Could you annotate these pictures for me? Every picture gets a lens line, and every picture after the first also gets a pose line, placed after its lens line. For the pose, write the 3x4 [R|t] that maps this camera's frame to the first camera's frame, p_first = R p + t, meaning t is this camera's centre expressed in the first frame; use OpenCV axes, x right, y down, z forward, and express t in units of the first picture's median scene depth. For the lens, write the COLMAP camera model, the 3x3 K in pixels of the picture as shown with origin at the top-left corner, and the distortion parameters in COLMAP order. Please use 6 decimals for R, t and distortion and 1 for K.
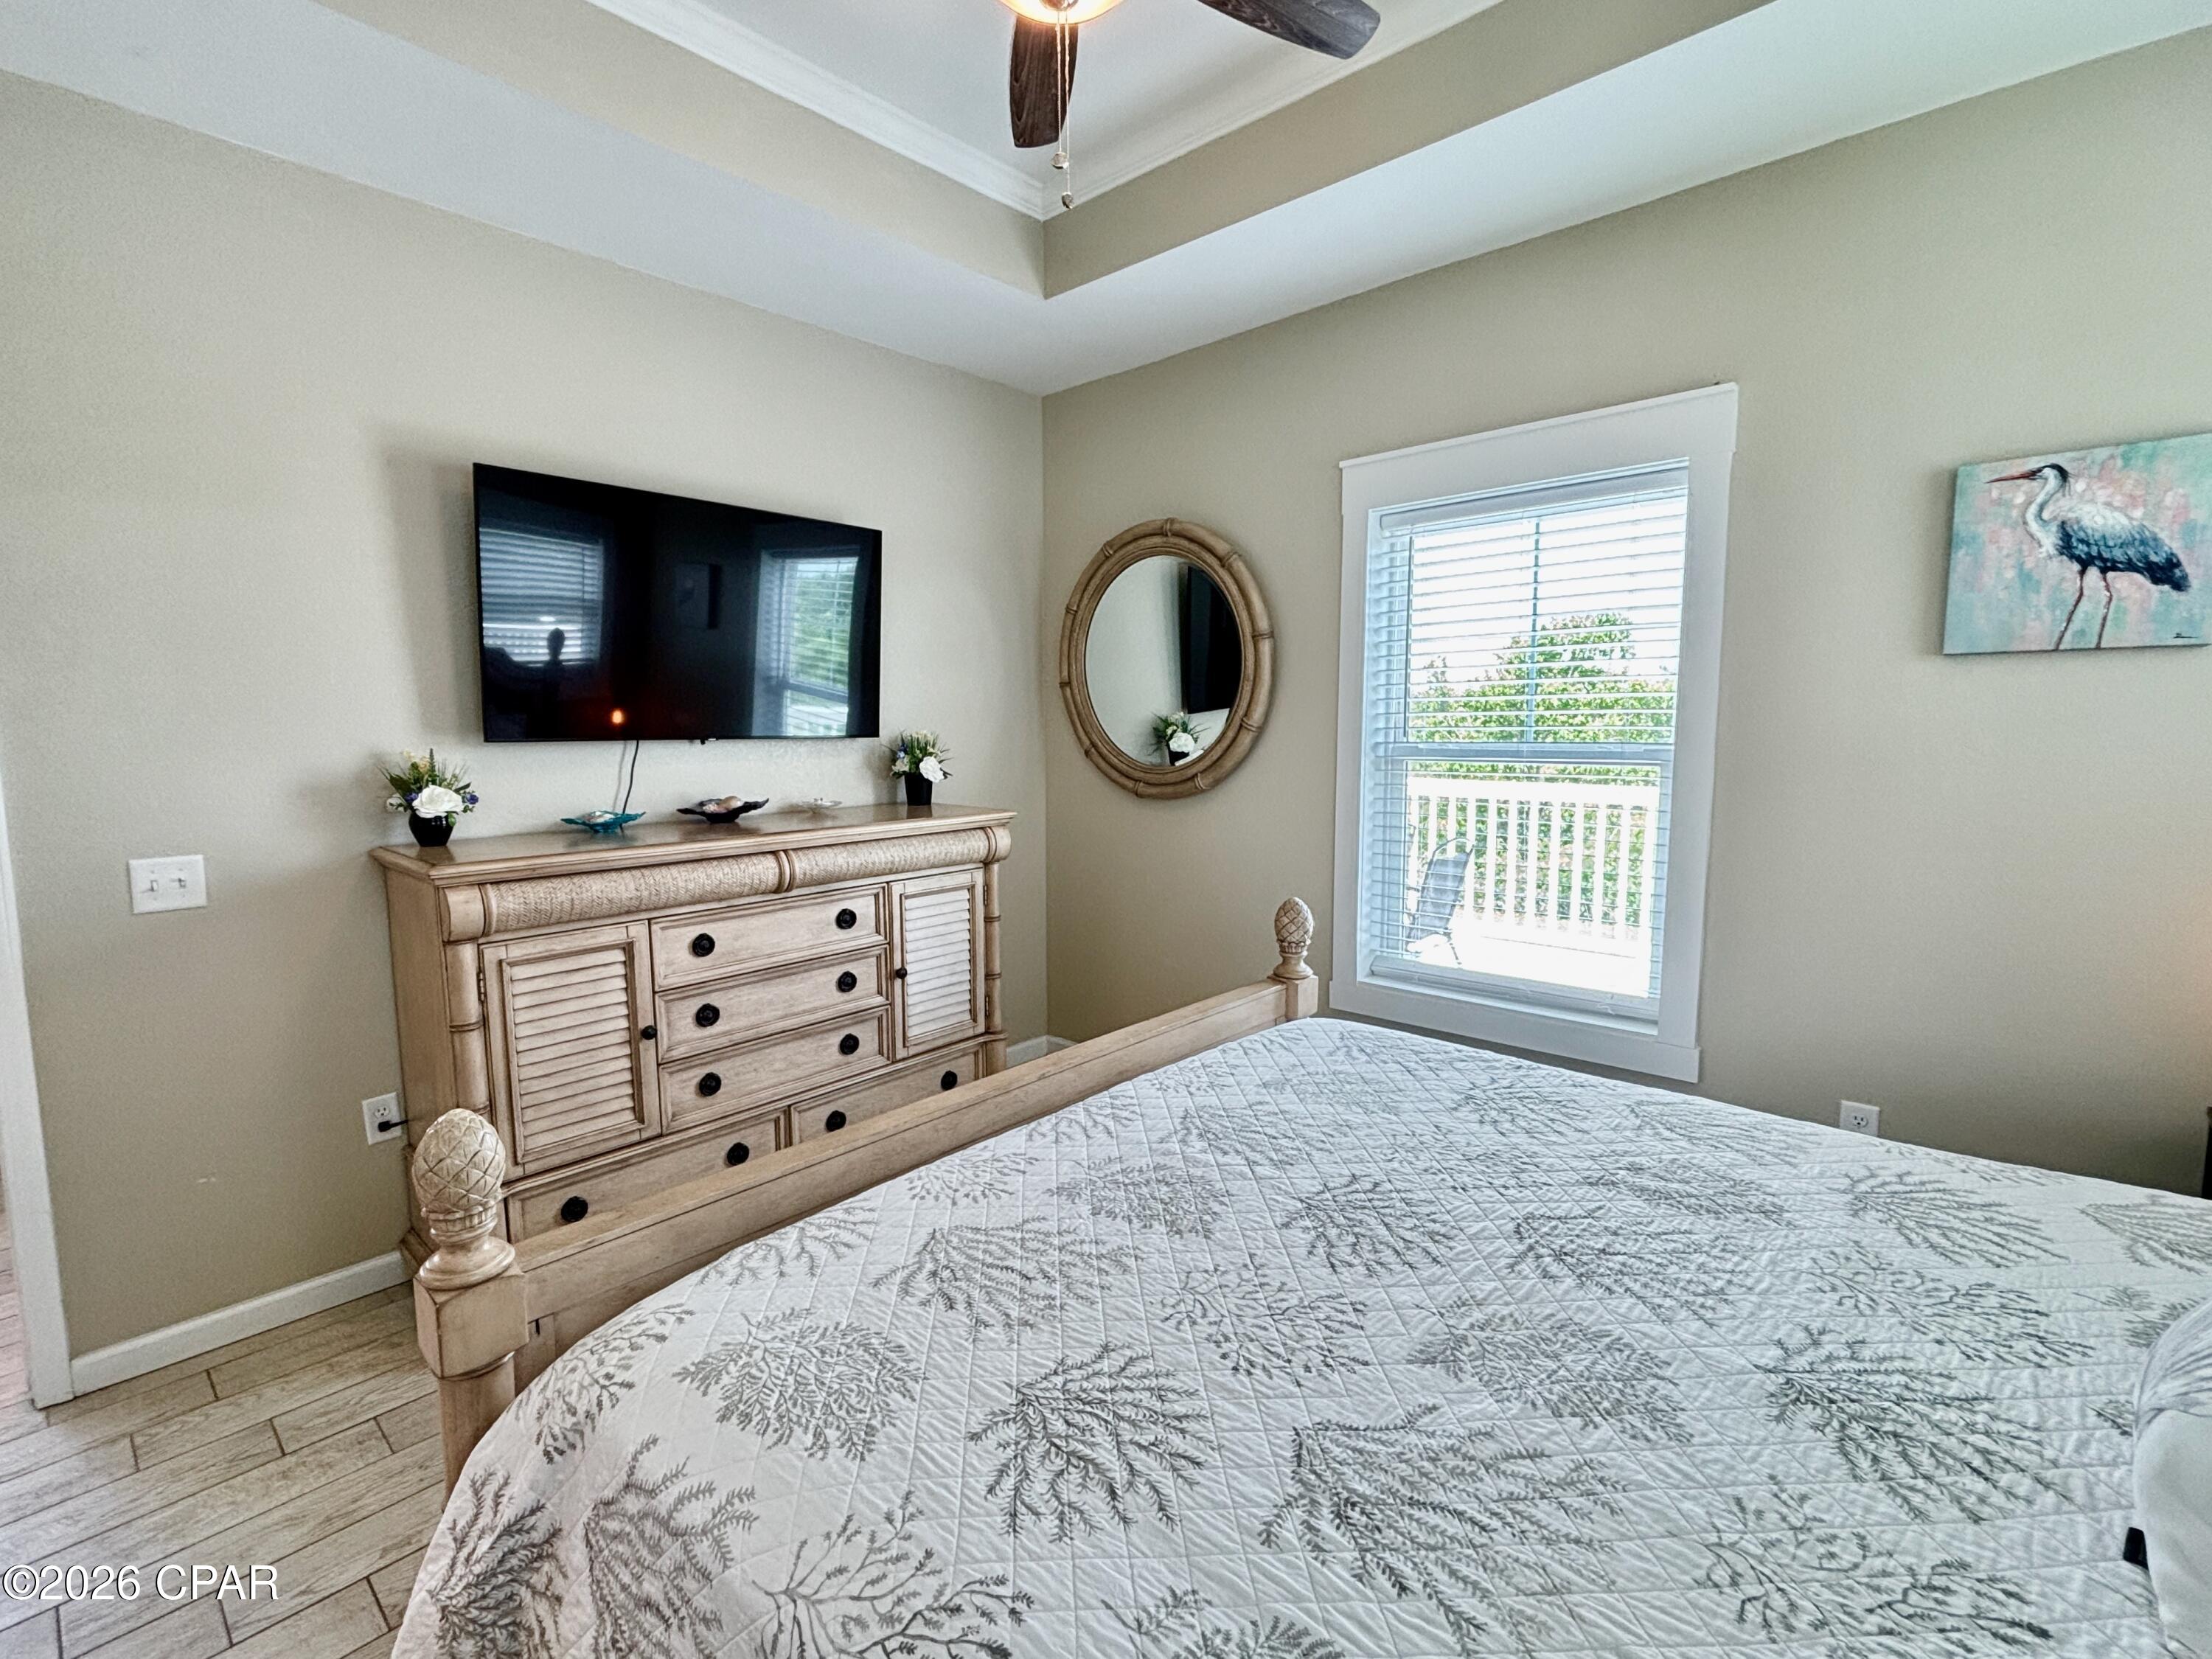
lens RADIAL K [[1007.2, 0, 1100.9], [0, 1007.2, 836.7], [0, 0, 1]] dist [0.001134, -0.000458]
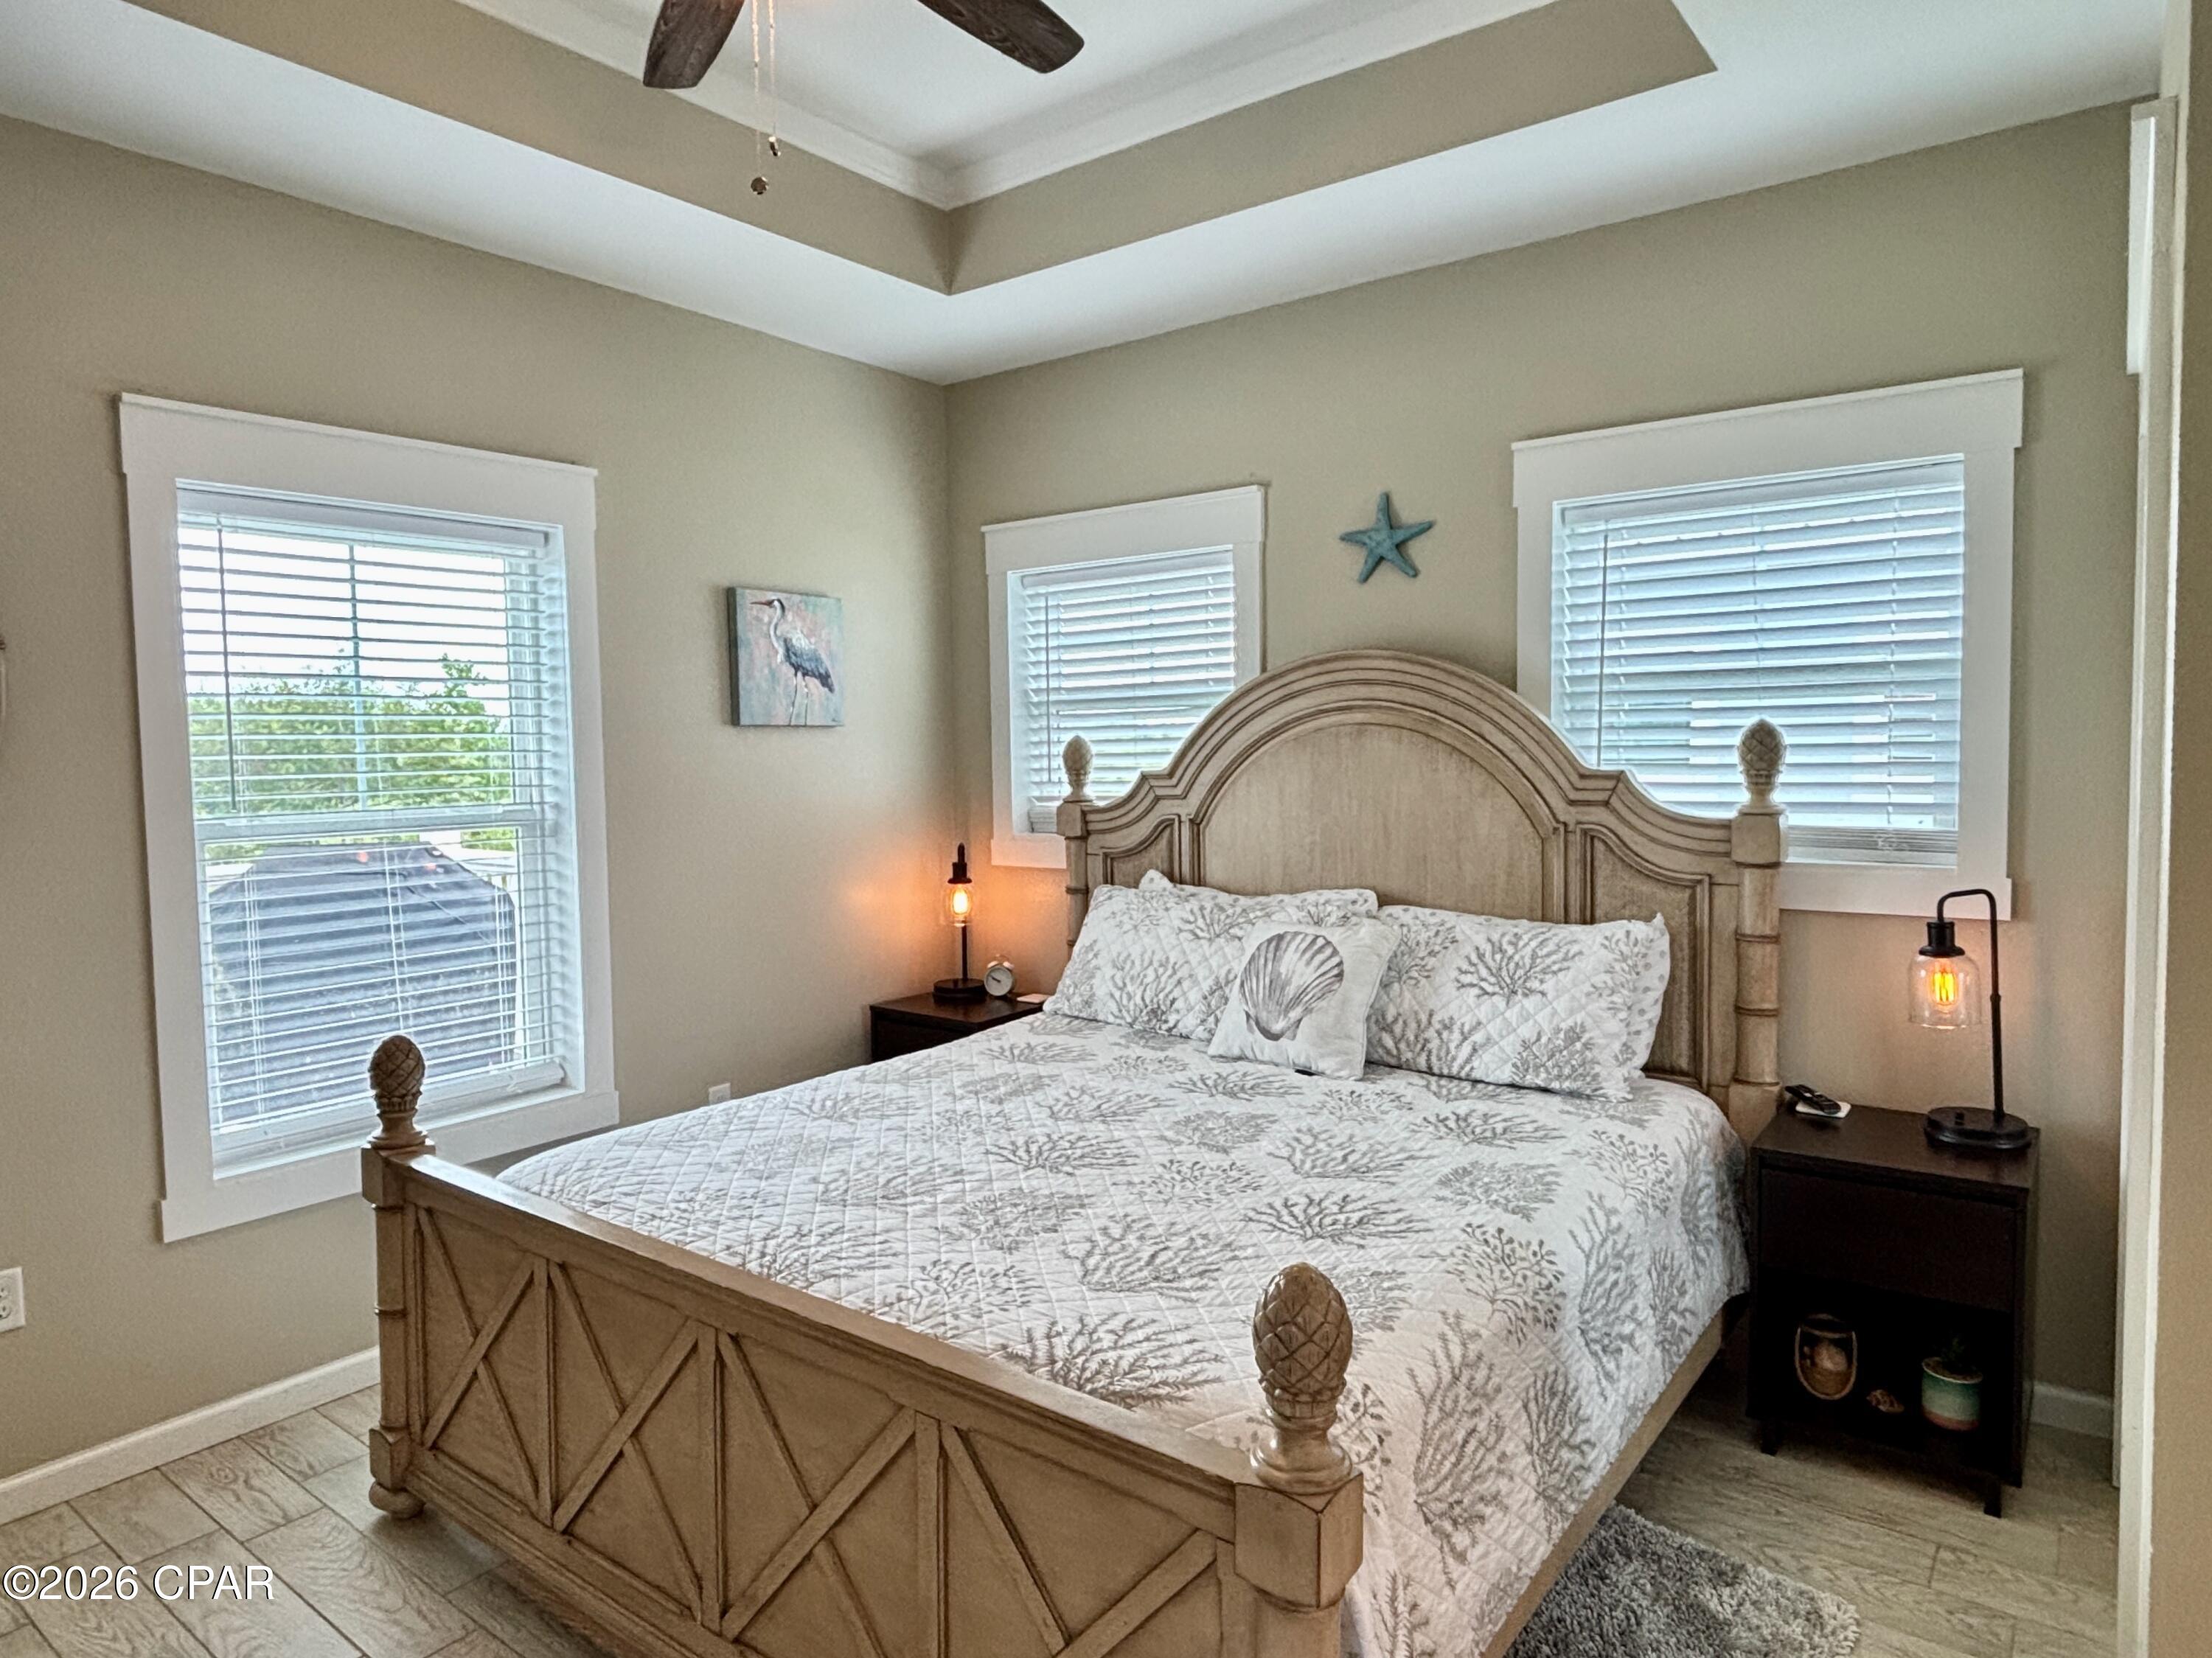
lens RADIAL K [[1317.1, 0, 1107.4], [0, 1317.1, 811.0], [0, 0, 1]] dist [0.007017, -0.002717]
pose [[-0.083983, -0.038824, 0.995711, -0.887393], [0.134021, 0.989722, 0.049895, -0.084925], [-0.987413, 0.137636, -0.077917, 0.630854]]
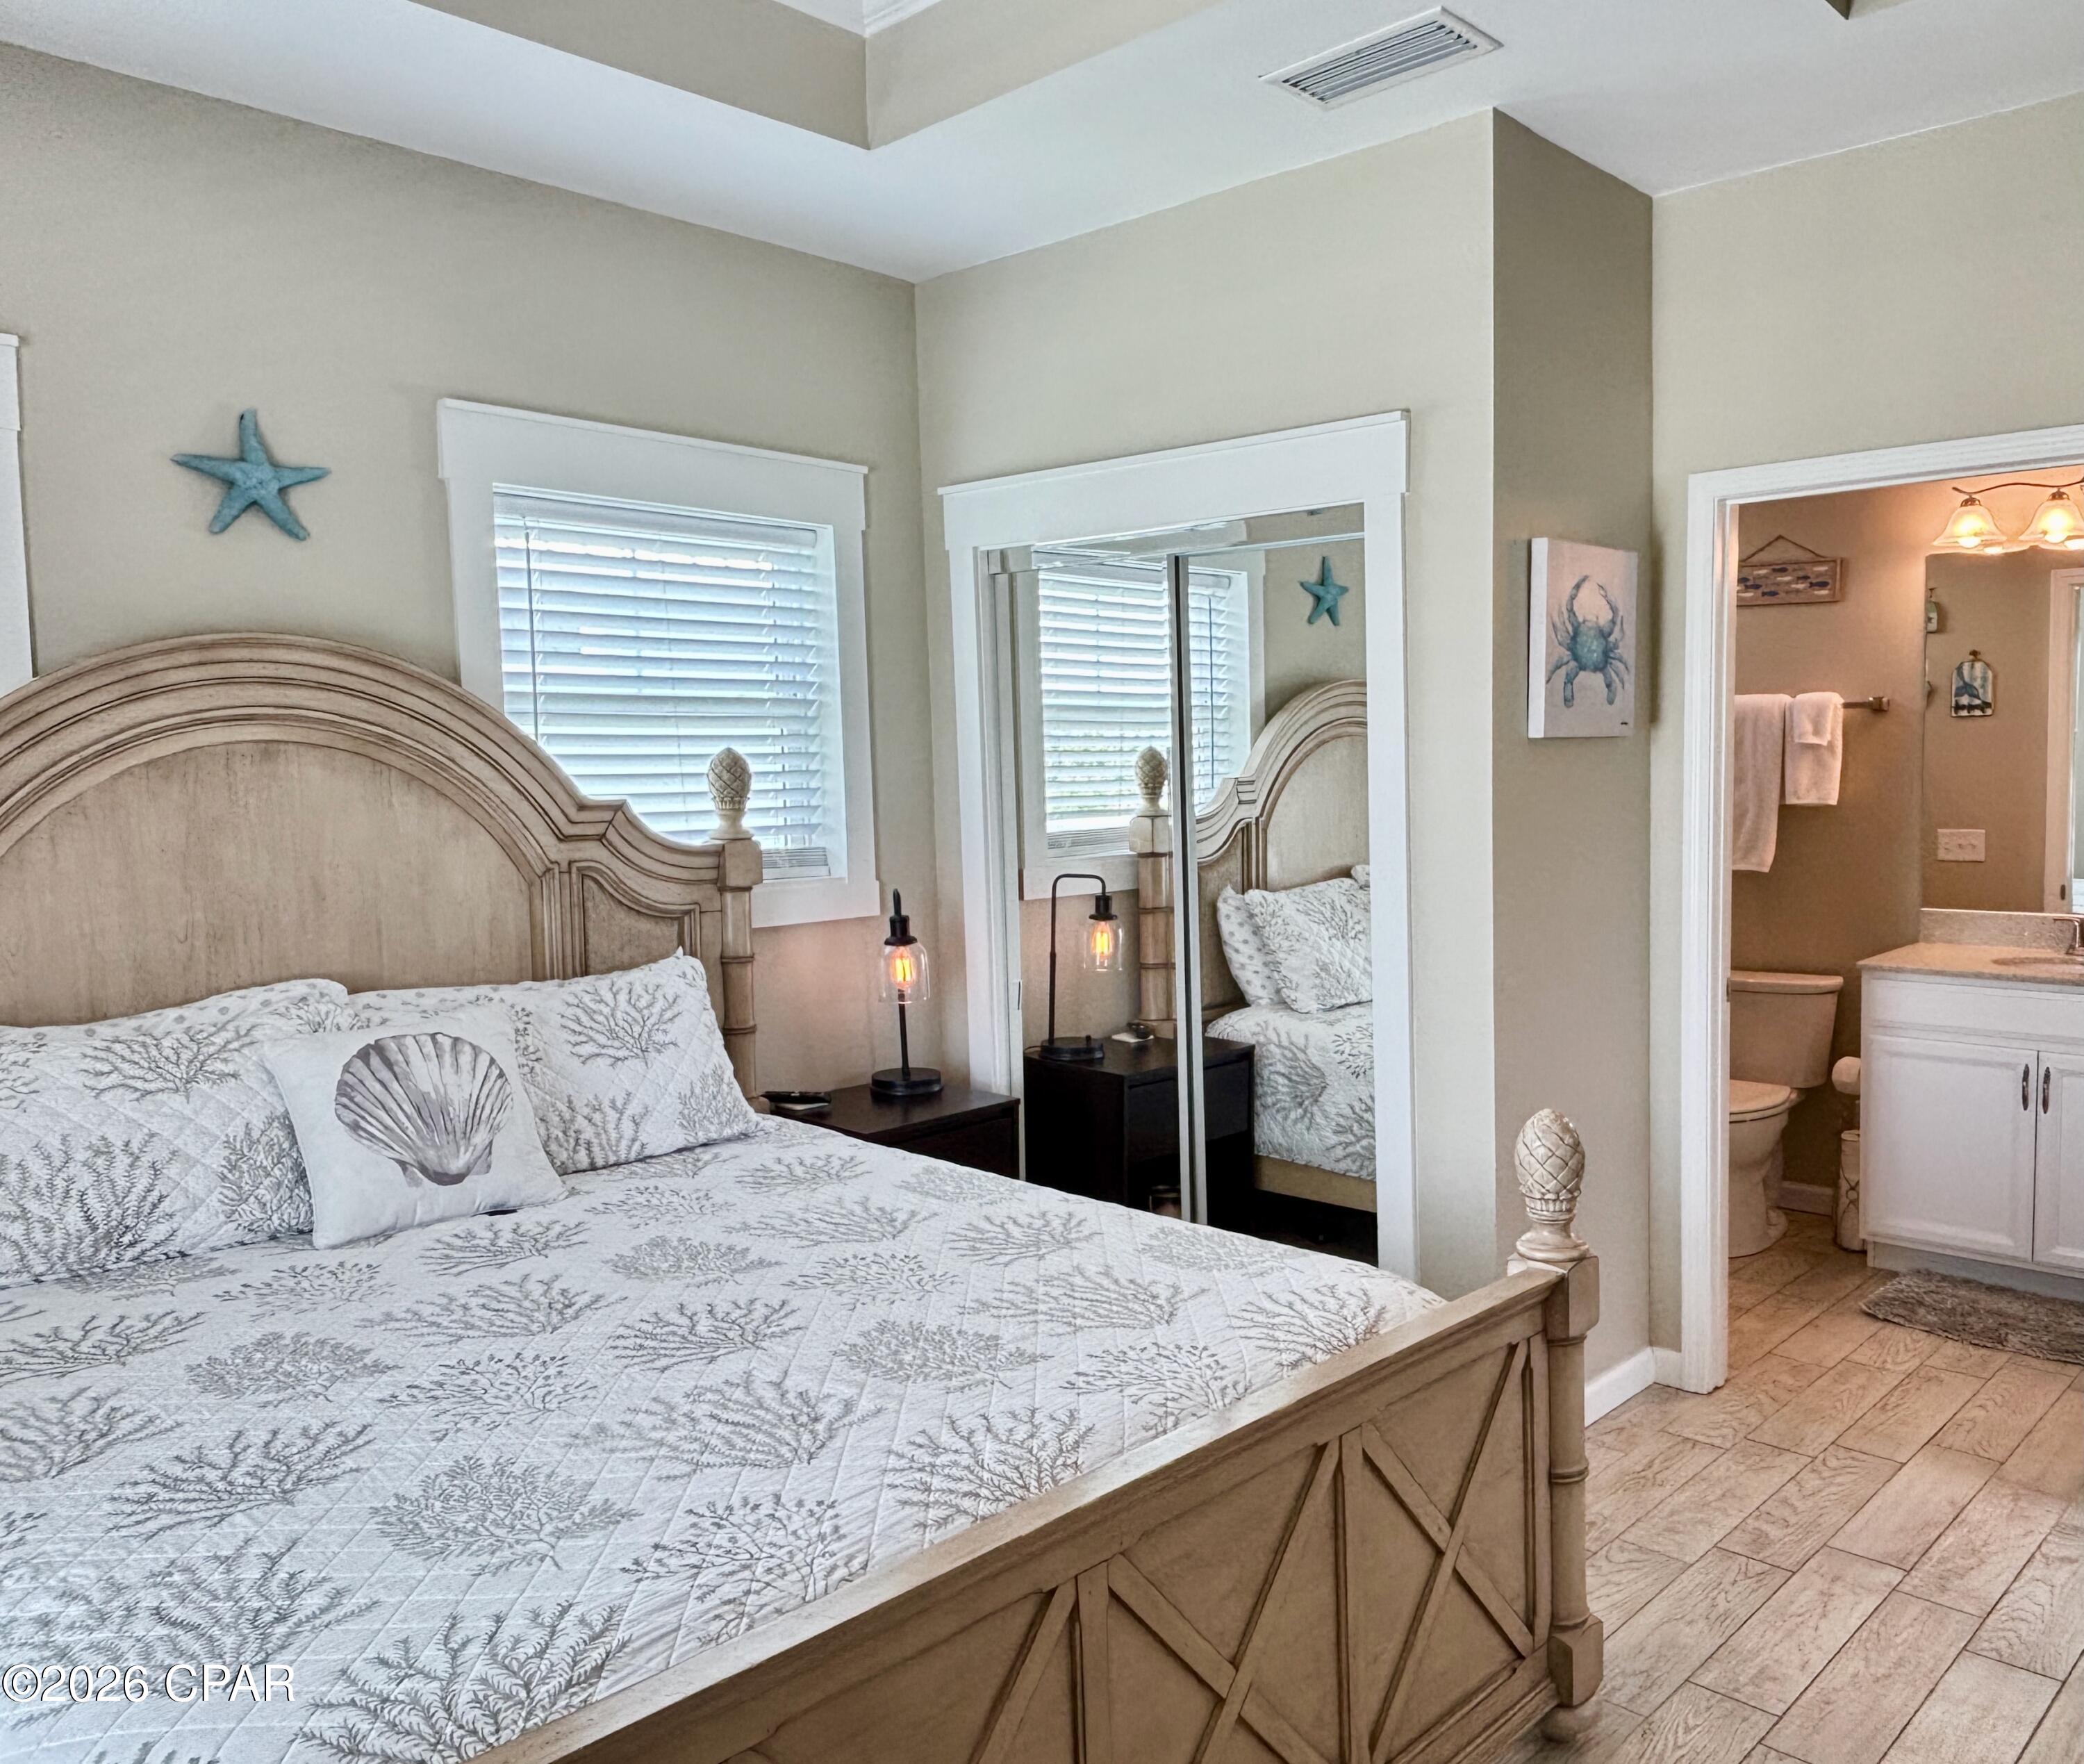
lens RADIAL K [[1631.9, 0, 1153.3], [0, 1631.9, 863.4], [0, 0, 1]] dist [0.022062, -0.022479]
pose [[-0.999748, 0.022400, 0.001327, -0.100798], [0.022270, 0.983214, 0.181094, -0.194384], [0.002752, 0.181078, -0.983465, 1.504825]]
